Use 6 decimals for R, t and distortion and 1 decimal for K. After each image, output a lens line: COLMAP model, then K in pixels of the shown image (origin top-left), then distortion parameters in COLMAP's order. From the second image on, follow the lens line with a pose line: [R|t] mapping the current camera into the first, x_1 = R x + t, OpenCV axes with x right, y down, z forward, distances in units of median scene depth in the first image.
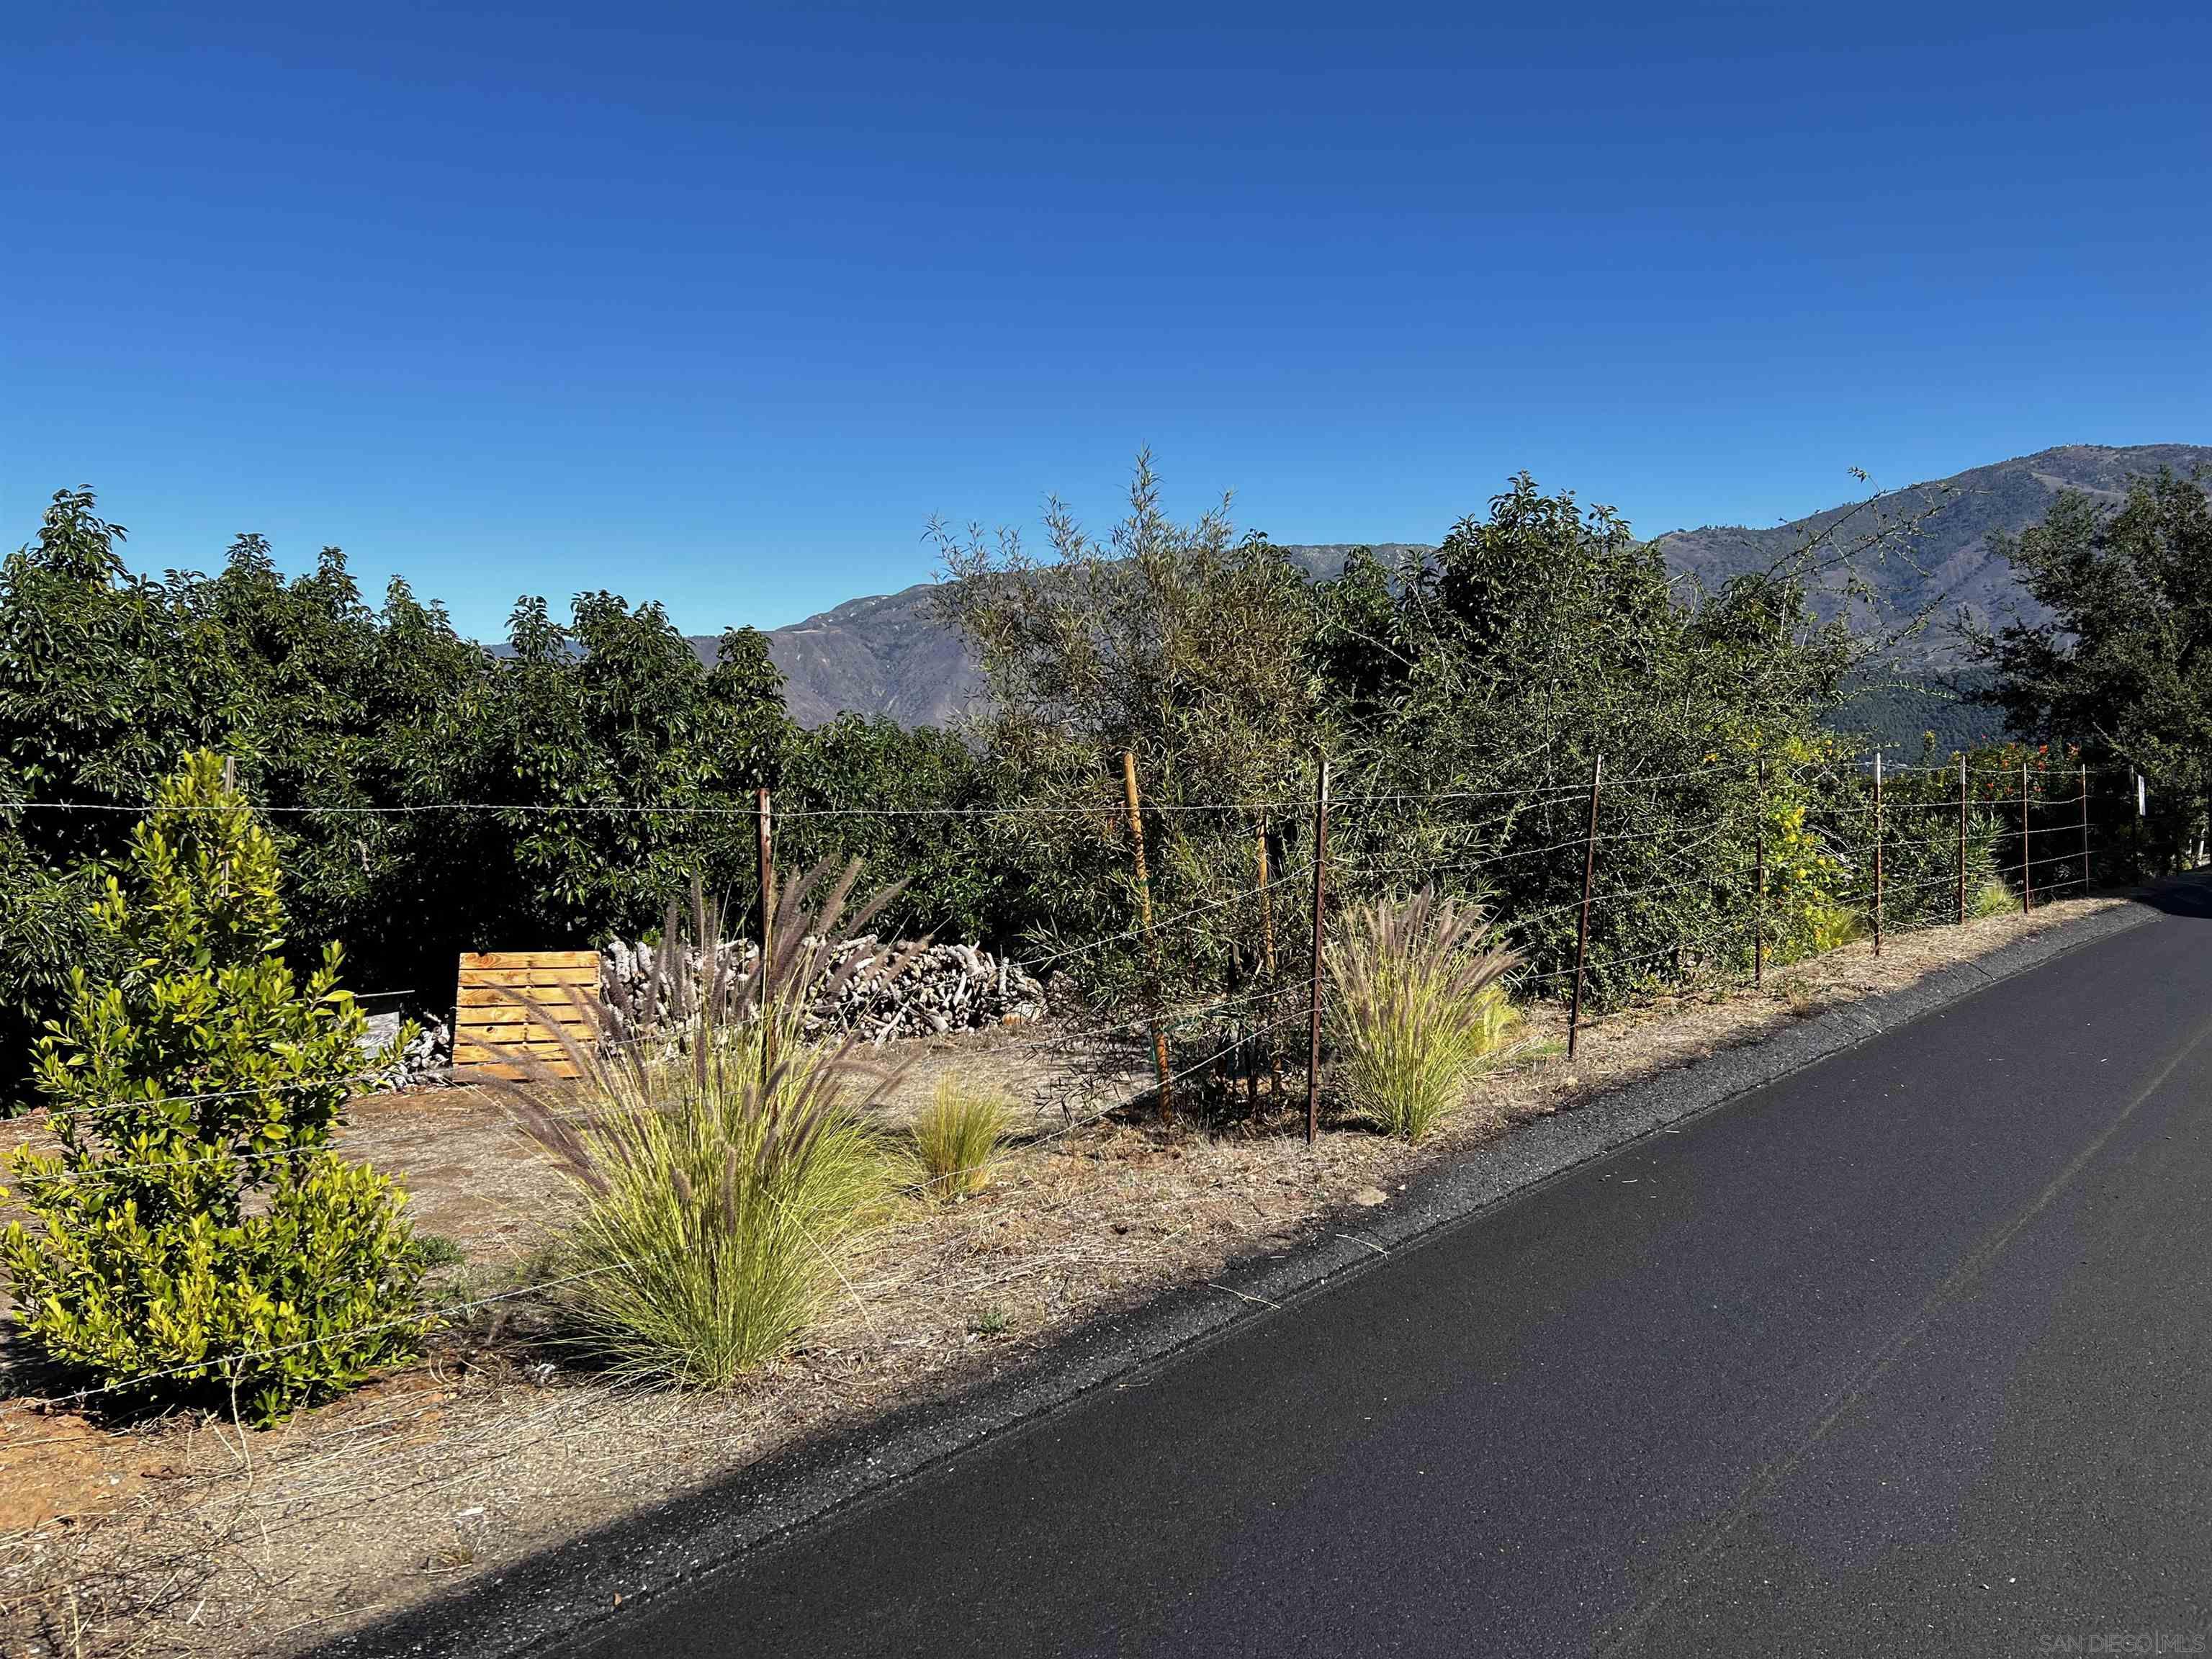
lens RADIAL K [[1576.9, 0, 1055.7], [0, 1576.9, 835.4], [0, 0, 1]] dist [0.013473, -0.038821]
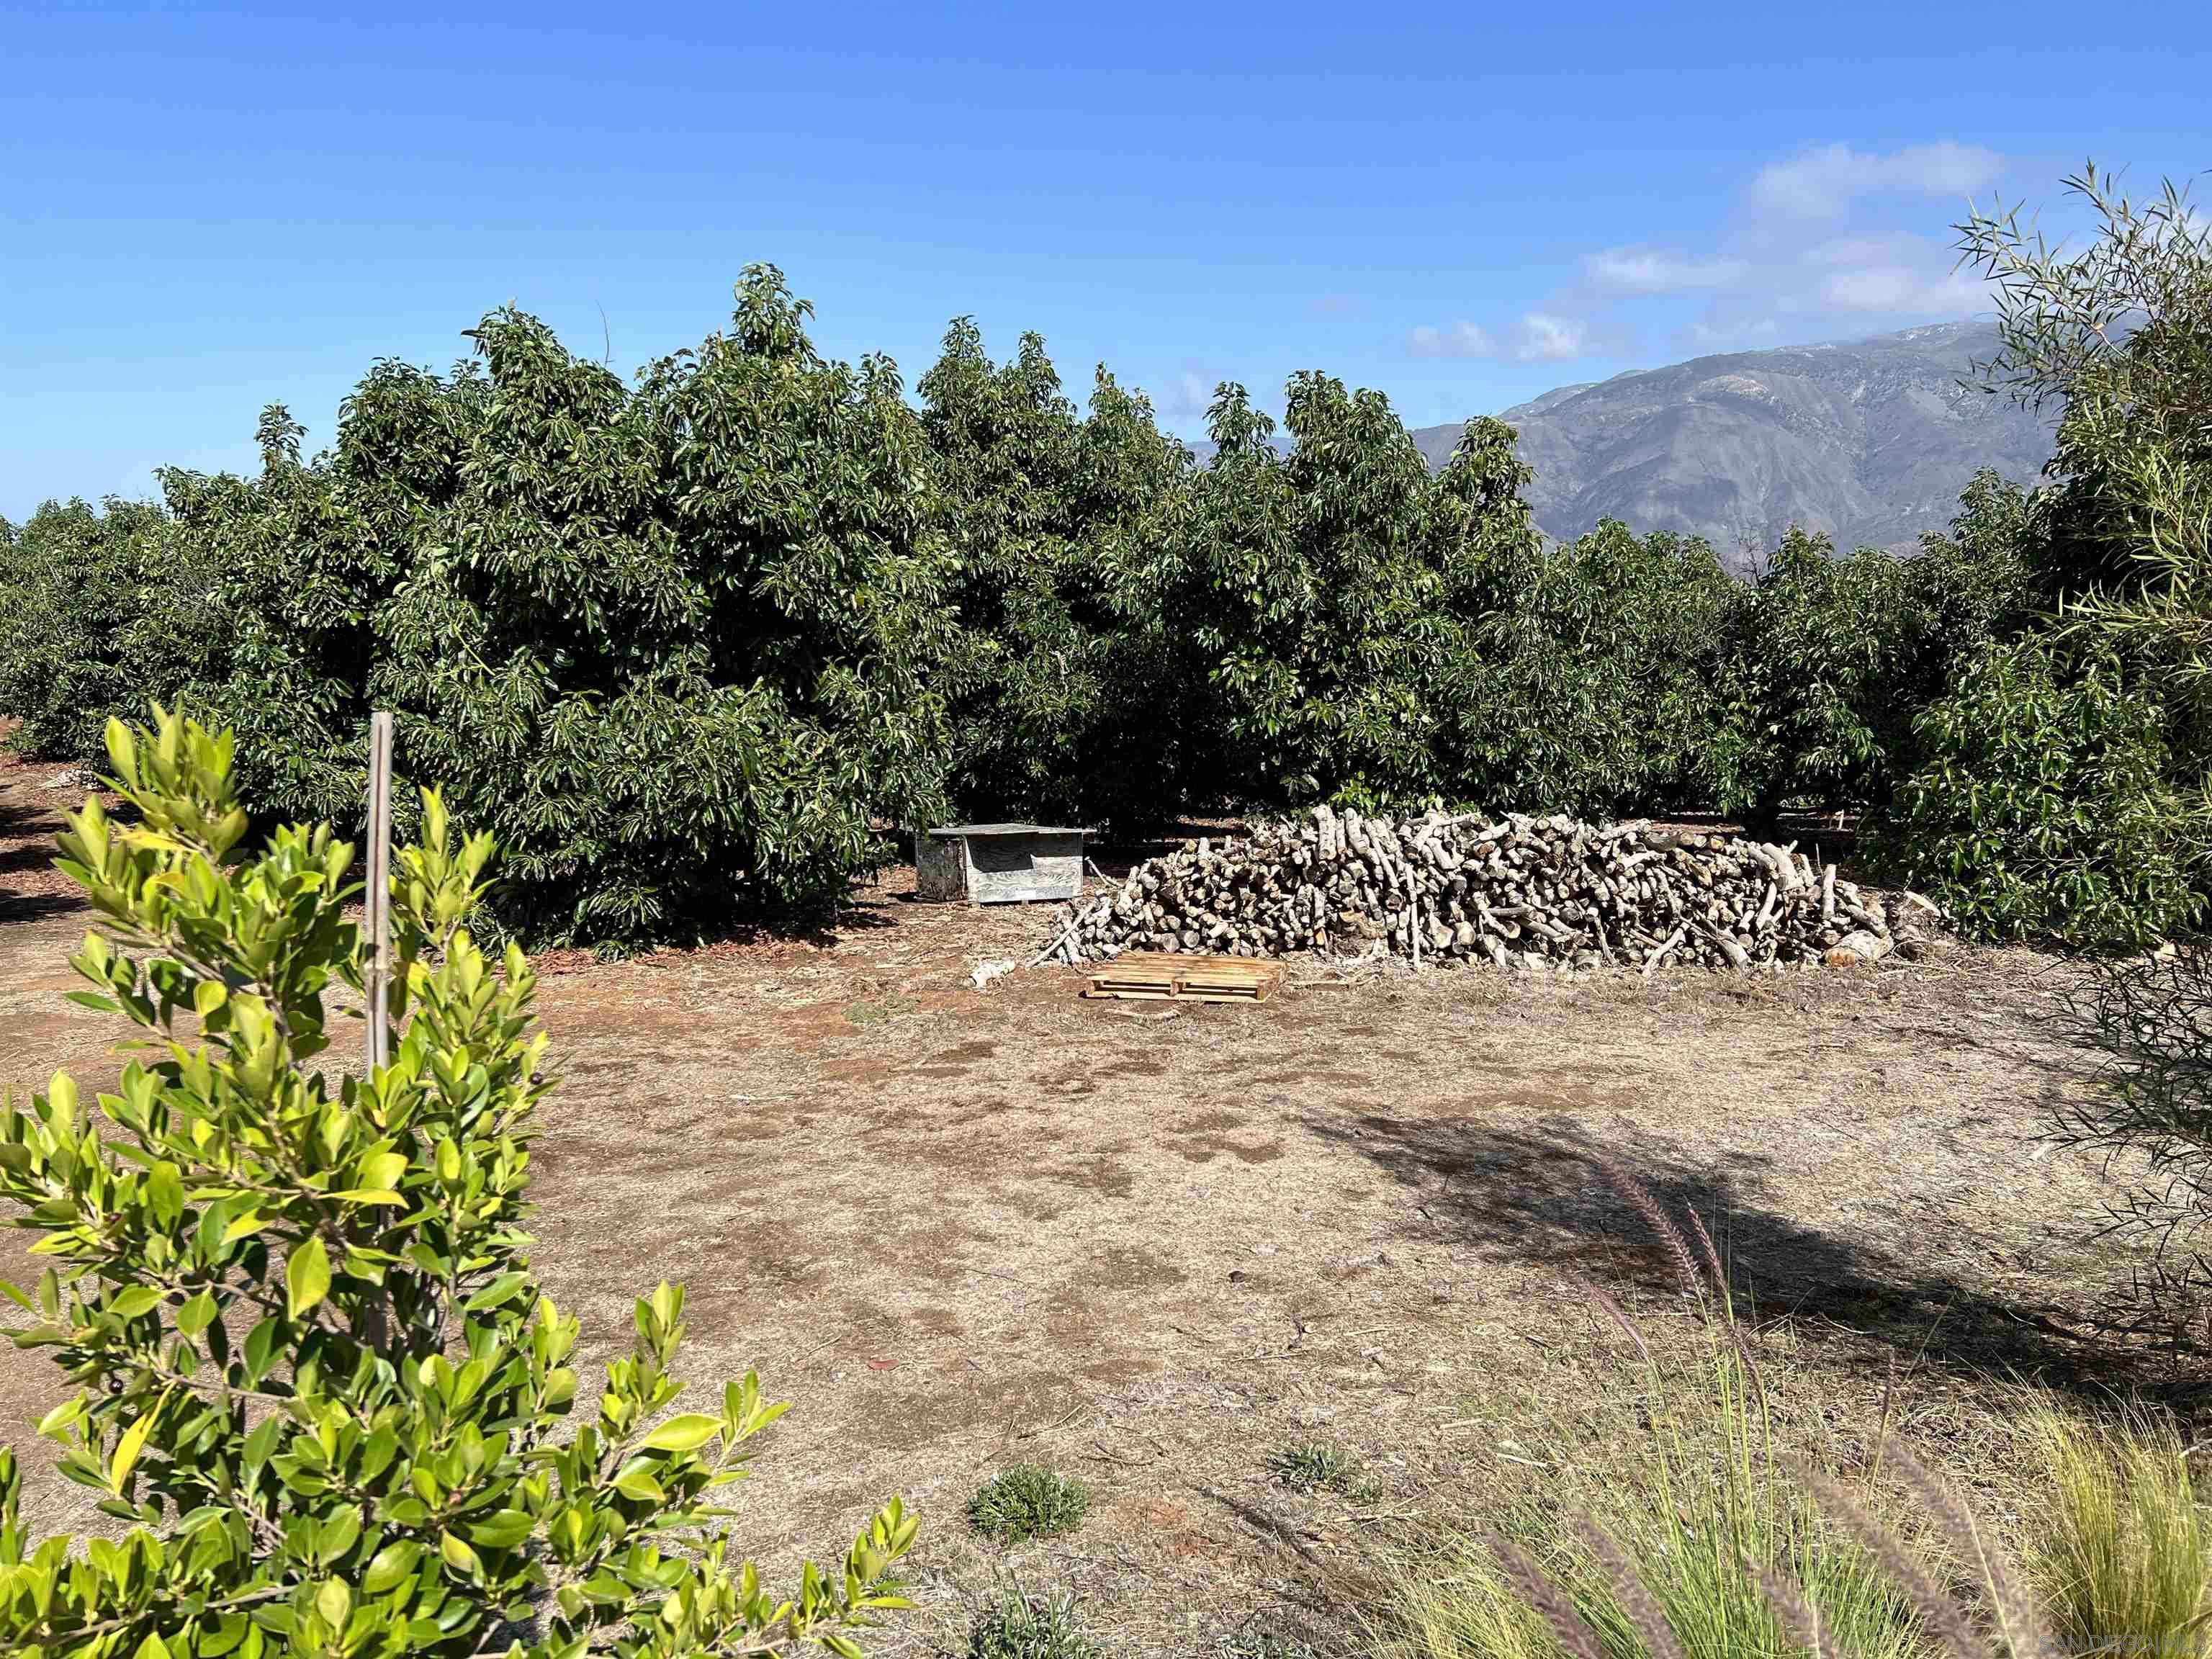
lens RADIAL K [[1576.9, 0, 1055.7], [0, 1576.9, 835.4], [0, 0, 1]] dist [0.013473, -0.038821]
pose [[0.908207, 0.092726, -0.408120, -0.064765], [-0.038691, 0.989574, 0.138733, -0.026749], [0.416729, -0.110208, 0.902325, 0.190621]]
